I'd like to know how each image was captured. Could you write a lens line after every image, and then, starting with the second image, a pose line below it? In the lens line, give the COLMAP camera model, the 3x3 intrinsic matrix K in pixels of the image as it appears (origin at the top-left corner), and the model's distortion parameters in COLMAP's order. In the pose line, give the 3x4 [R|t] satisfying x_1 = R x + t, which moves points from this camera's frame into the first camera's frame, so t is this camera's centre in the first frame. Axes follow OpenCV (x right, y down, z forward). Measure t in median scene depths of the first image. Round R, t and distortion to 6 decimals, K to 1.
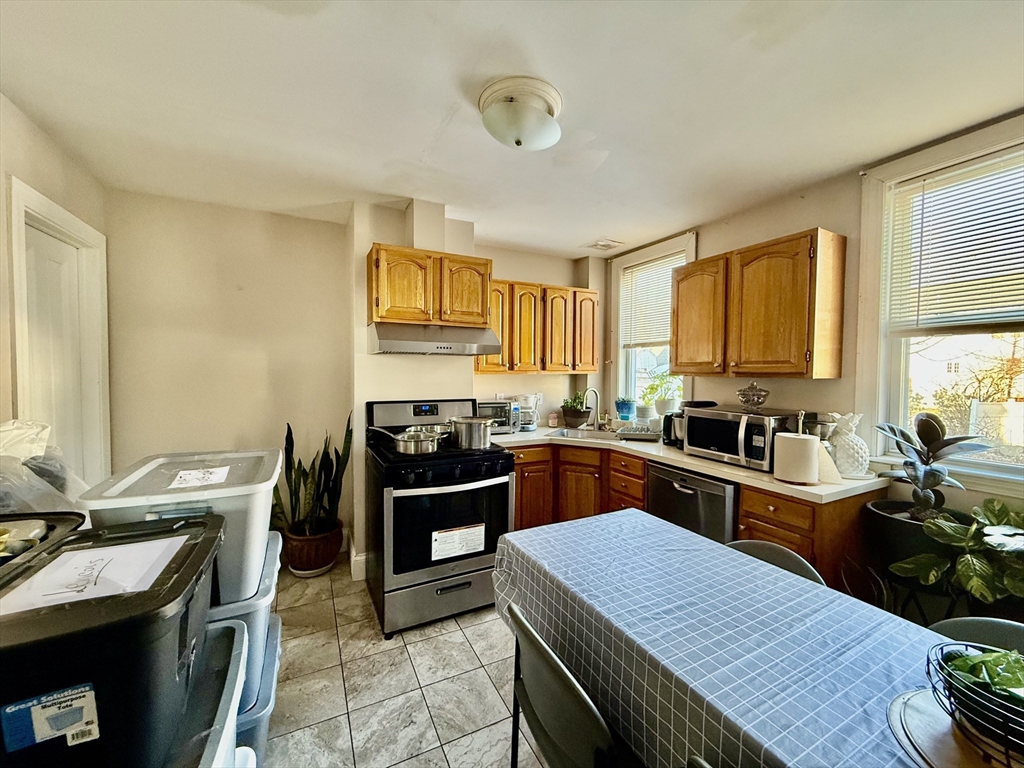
lens RADIAL K [[407.7, 0, 508.7], [0, 407.7, 384.3], [0, 0, 1]] dist [0.000070, 0.000188]
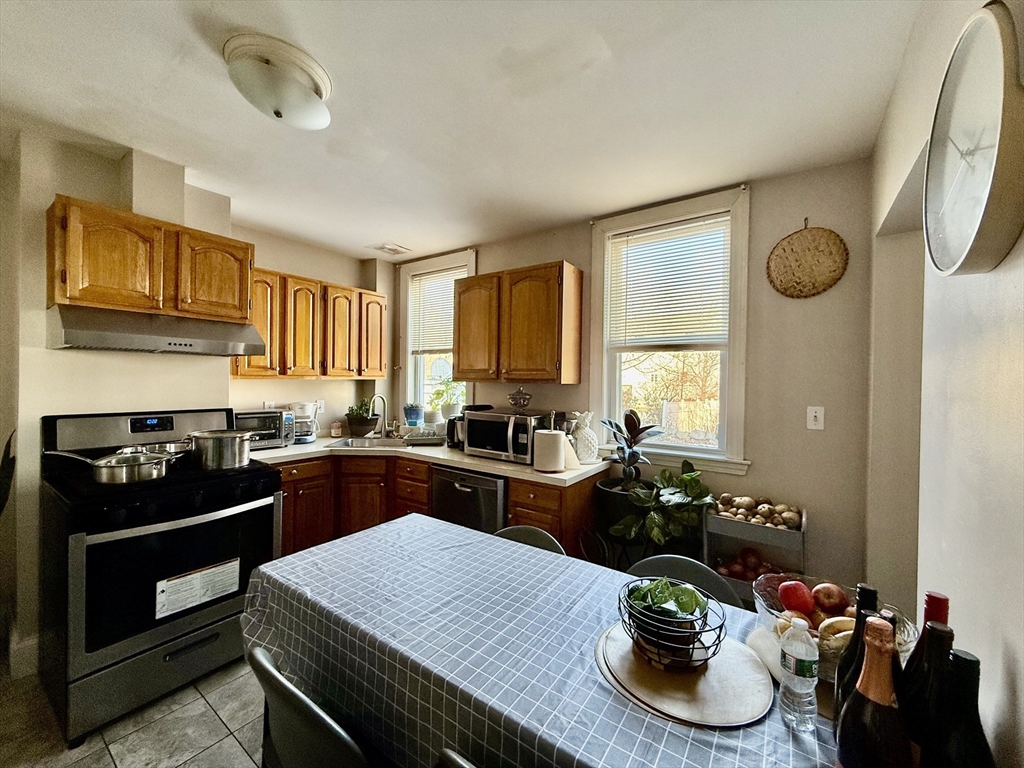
lens RADIAL K [[407.7, 0, 508.7], [0, 407.7, 384.3], [0, 0, 1]] dist [0.000070, 0.000188]
pose [[0.885576, 0.001557, 0.464491, 0.039585], [0.006988, 0.999837, -0.016673, 0.005512], [-0.464441, 0.018011, 0.885421, 0.001469]]
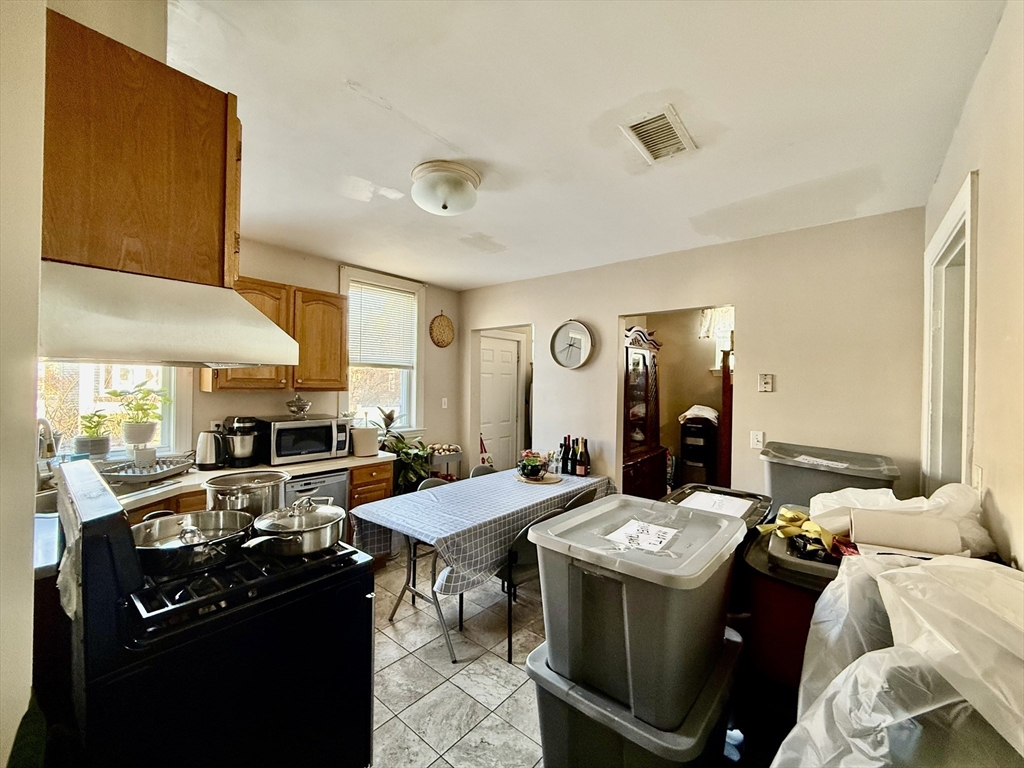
lens RADIAL K [[407.7, 0, 508.7], [0, 407.7, 384.3], [0, 0, 1]] dist [0.000070, 0.000188]
pose [[-0.390450, -0.019870, 0.920410, -0.811729], [0.010901, 0.999597, 0.026204, -0.065177], [-0.920560, 0.020265, -0.390076, 0.902299]]
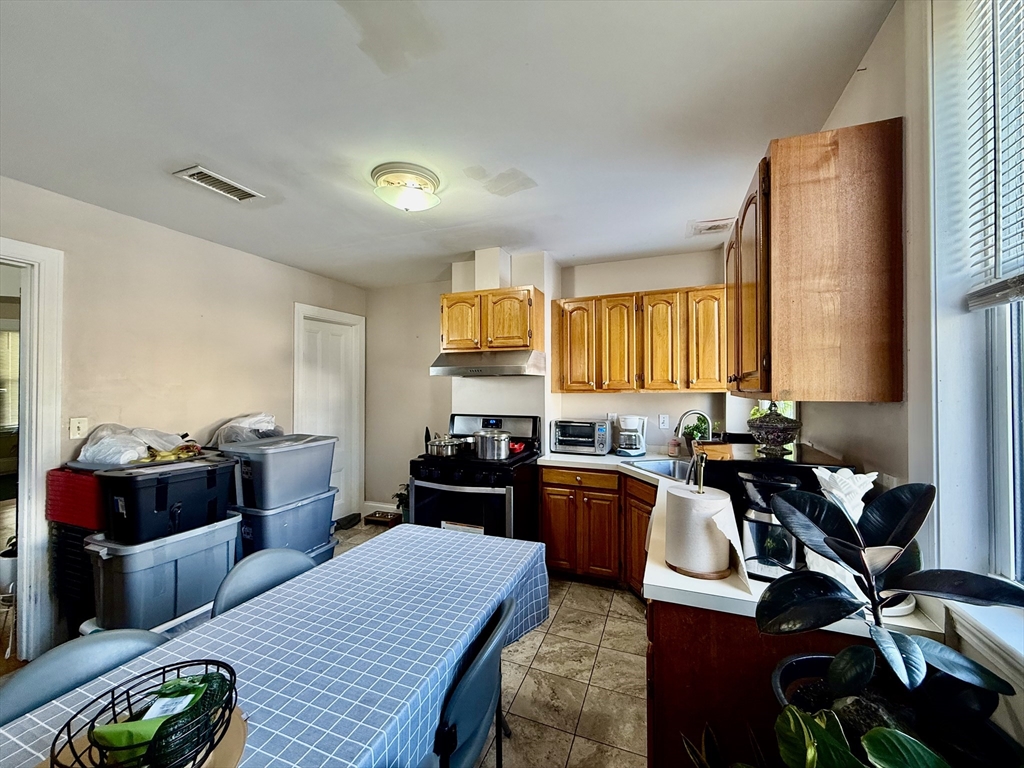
lens RADIAL K [[404.8, 0, 509.6], [0, 404.8, 386.2], [0, 0, 1]] dist [-0.000036, 0.000020]
pose [[0.660535, -0.013756, -0.750669, 0.791671], [-0.020921, 0.999107, -0.036718, -0.002418], [0.750503, 0.039958, 0.659657, 0.302210]]
